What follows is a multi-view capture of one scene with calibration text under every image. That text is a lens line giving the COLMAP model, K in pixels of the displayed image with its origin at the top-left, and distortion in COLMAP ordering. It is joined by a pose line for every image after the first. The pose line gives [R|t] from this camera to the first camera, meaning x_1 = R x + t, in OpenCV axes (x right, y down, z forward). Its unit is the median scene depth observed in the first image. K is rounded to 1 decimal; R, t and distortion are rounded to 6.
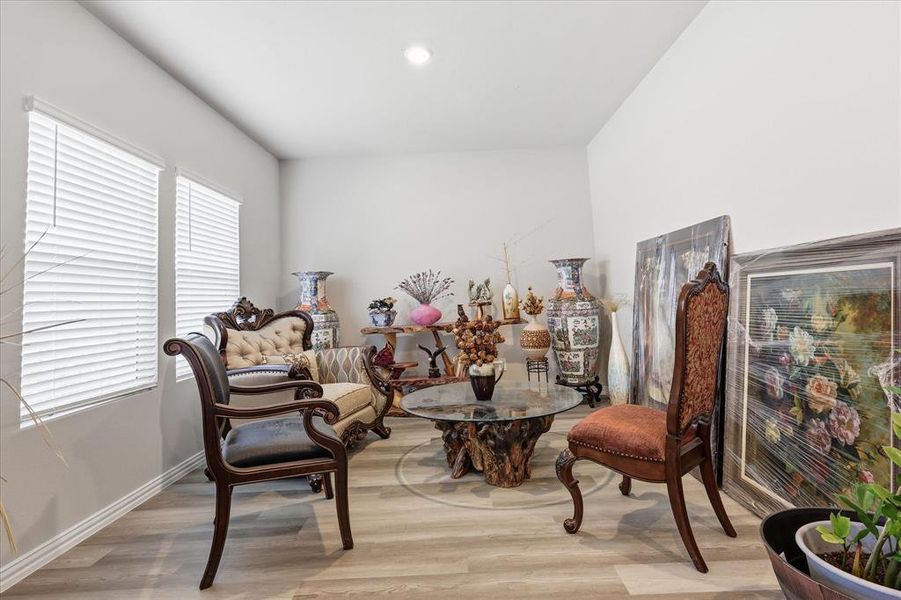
lens RADIAL K [[443.4, 0, 455.8], [0, 443.4, 266.1], [0, 0, 1]] dist [0.000867, -0.001456]
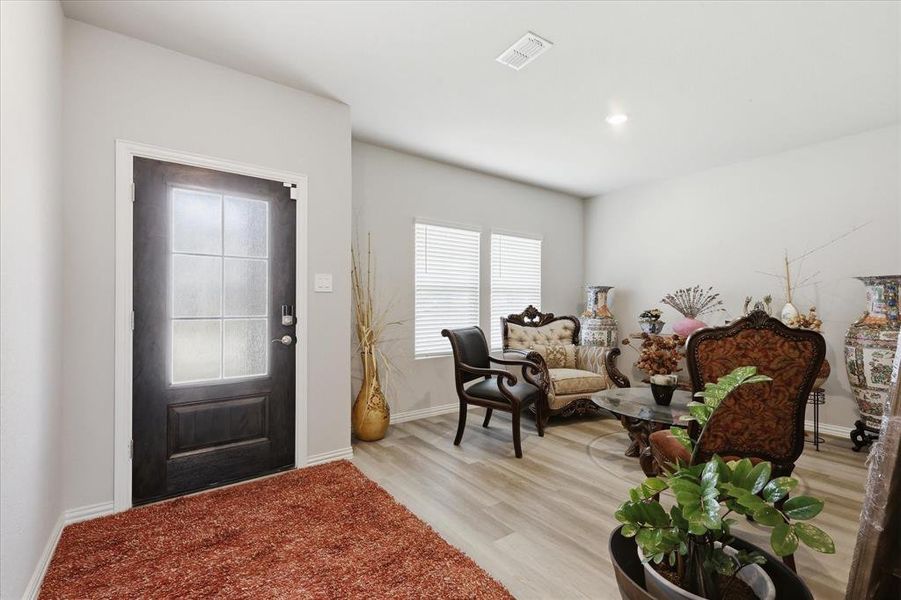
lens RADIAL K [[401.7, 0, 448.3], [0, 401.7, 304.1], [0, 0, 1]] dist [0.003771, -0.000570]
pose [[0.587227, 0.053408, -0.807658, 0.463652], [0.031024, 0.995602, 0.088393, -0.063847], [0.808828, -0.076964, 0.582988, -0.057866]]
